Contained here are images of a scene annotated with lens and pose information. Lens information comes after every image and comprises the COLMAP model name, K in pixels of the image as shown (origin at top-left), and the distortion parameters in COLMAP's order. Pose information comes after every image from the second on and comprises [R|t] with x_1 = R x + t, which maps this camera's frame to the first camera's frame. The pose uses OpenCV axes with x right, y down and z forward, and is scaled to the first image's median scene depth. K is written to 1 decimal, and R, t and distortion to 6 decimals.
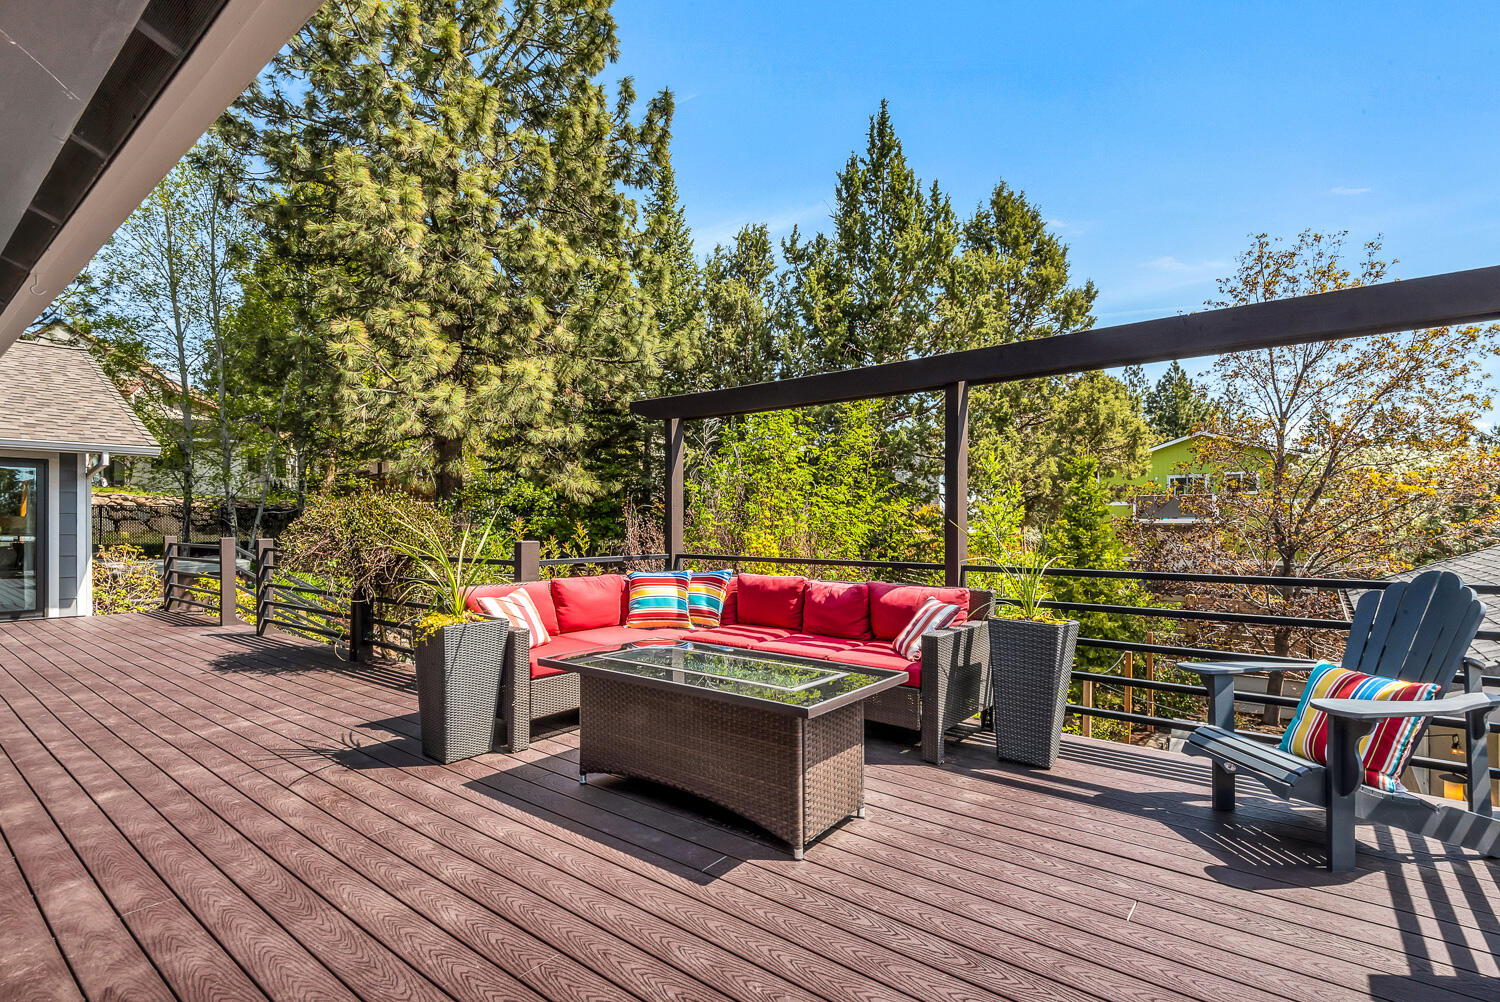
lens RADIAL K [[713.5, 0, 753.3], [0, 713.5, 511.9], [0, 0, 1]] dist [-0.001248, -0.000886]
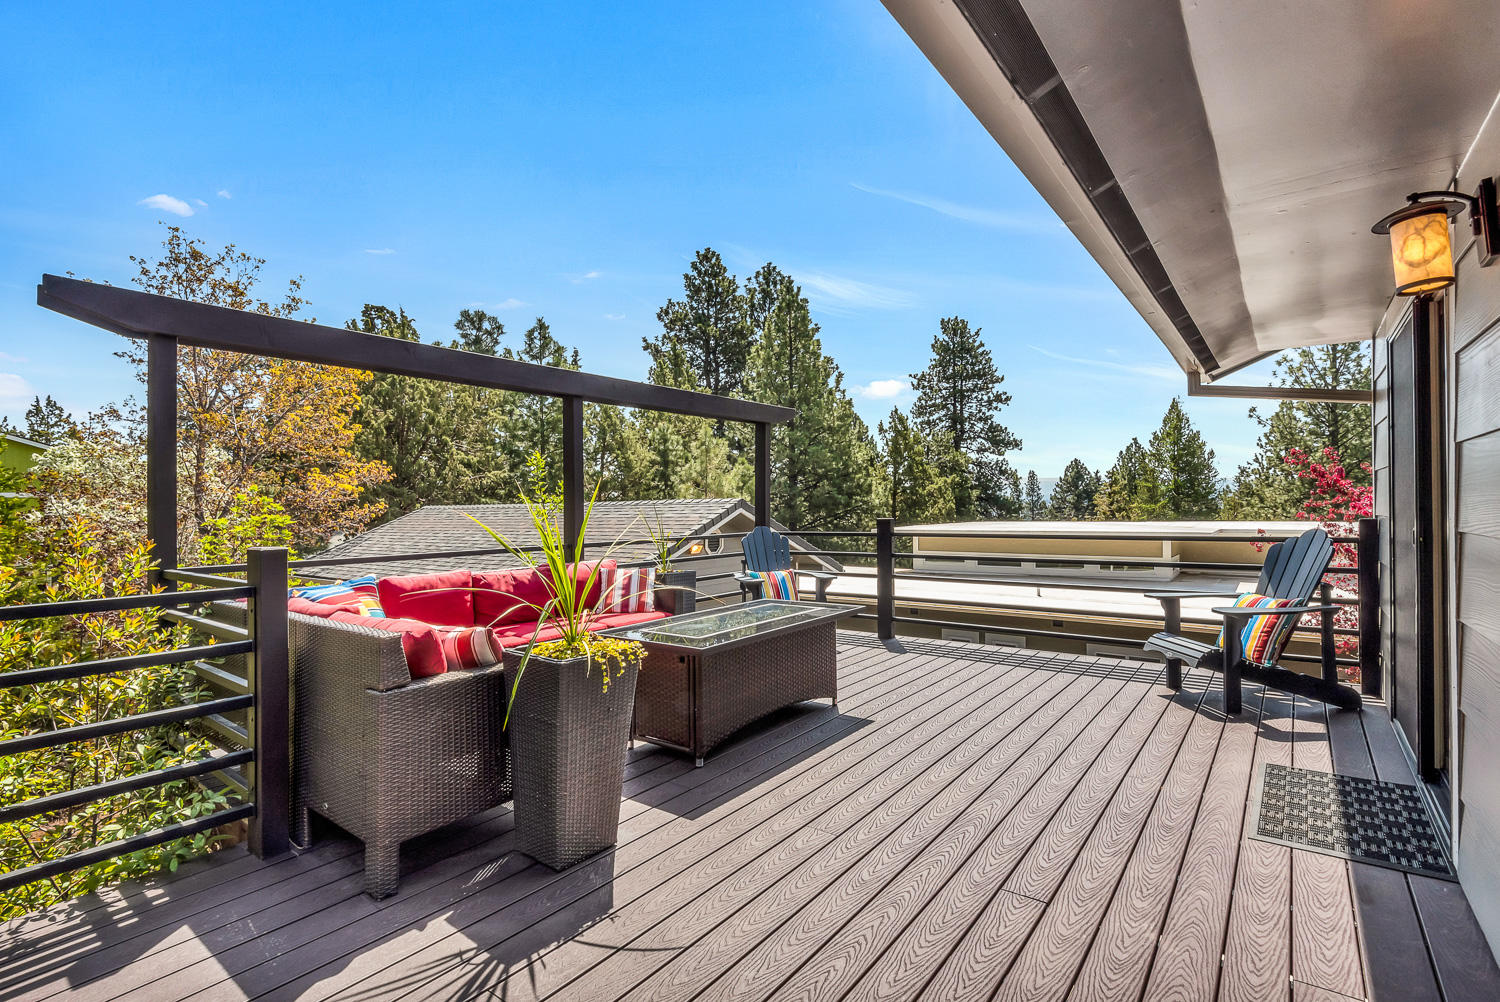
lens RADIAL K [[694.6, 0, 753.3], [0, 694.6, 510.5], [0, 0, 1]] dist [-0.001500, -0.000199]
pose [[-0.004964, -0.004255, 0.999979, -1.325828], [0.001196, 0.999990, 0.004261, 0.015645], [-0.999987, 0.001217, -0.004959, 1.009427]]
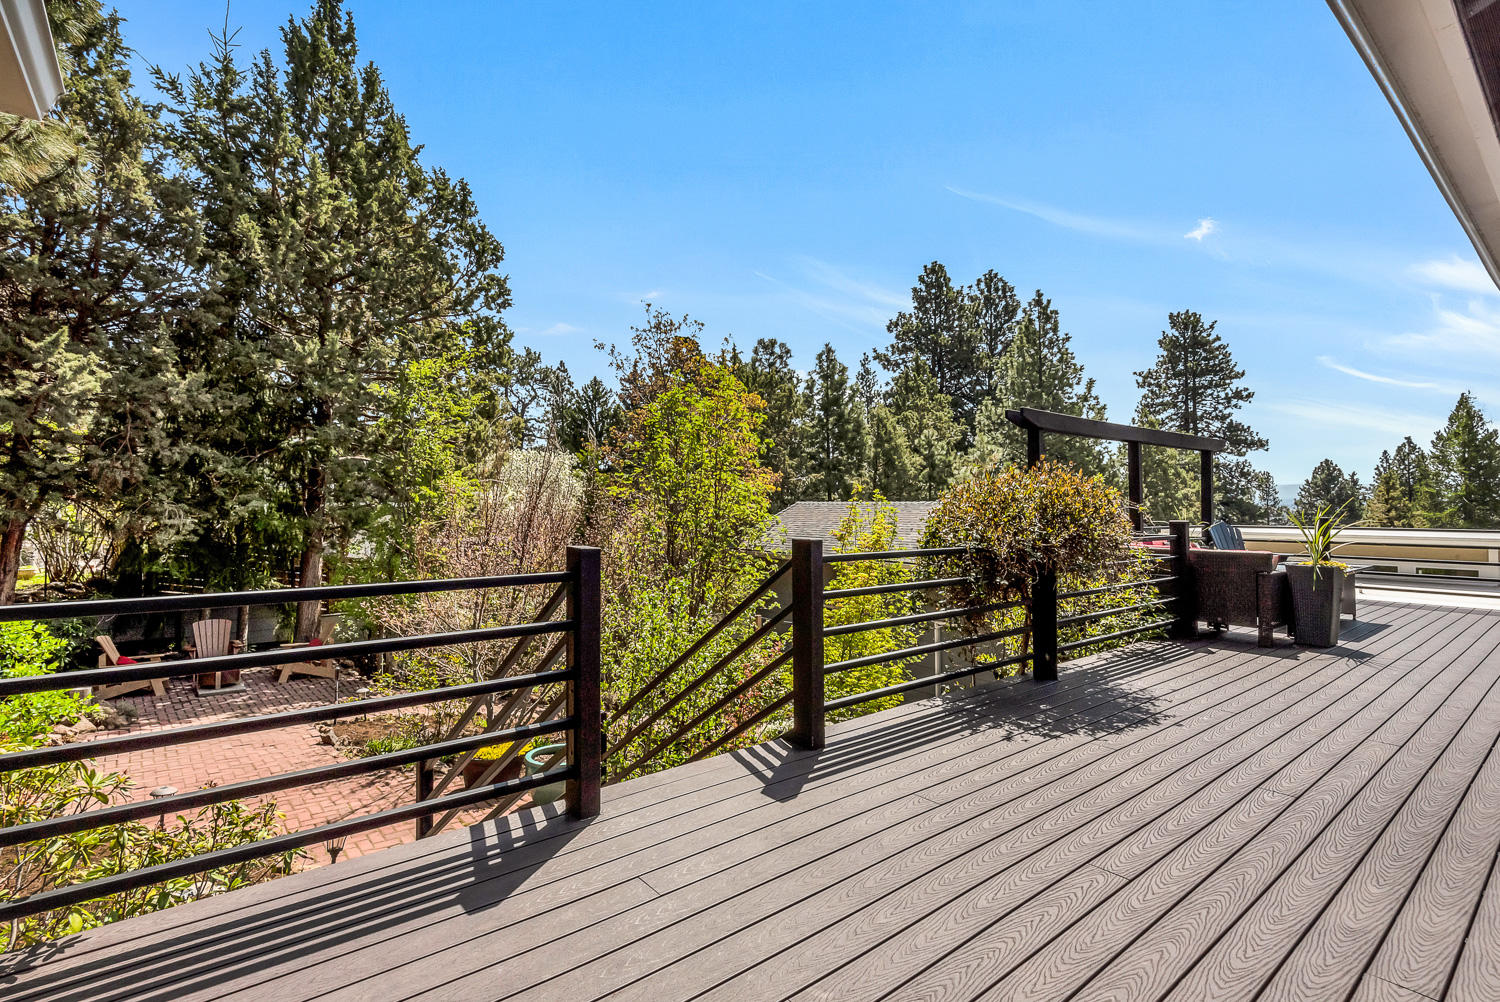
lens RADIAL K [[688.1, 0, 731.3], [0, 688.1, 494.4], [0, 0, 1]] dist [-0.032423, -0.000784]
pose [[0.272149, 0.017473, 0.962096, -1.558704], [-0.018241, 0.999749, -0.012997, 0.018123], [-0.962082, -0.014013, 0.272399, 1.210171]]
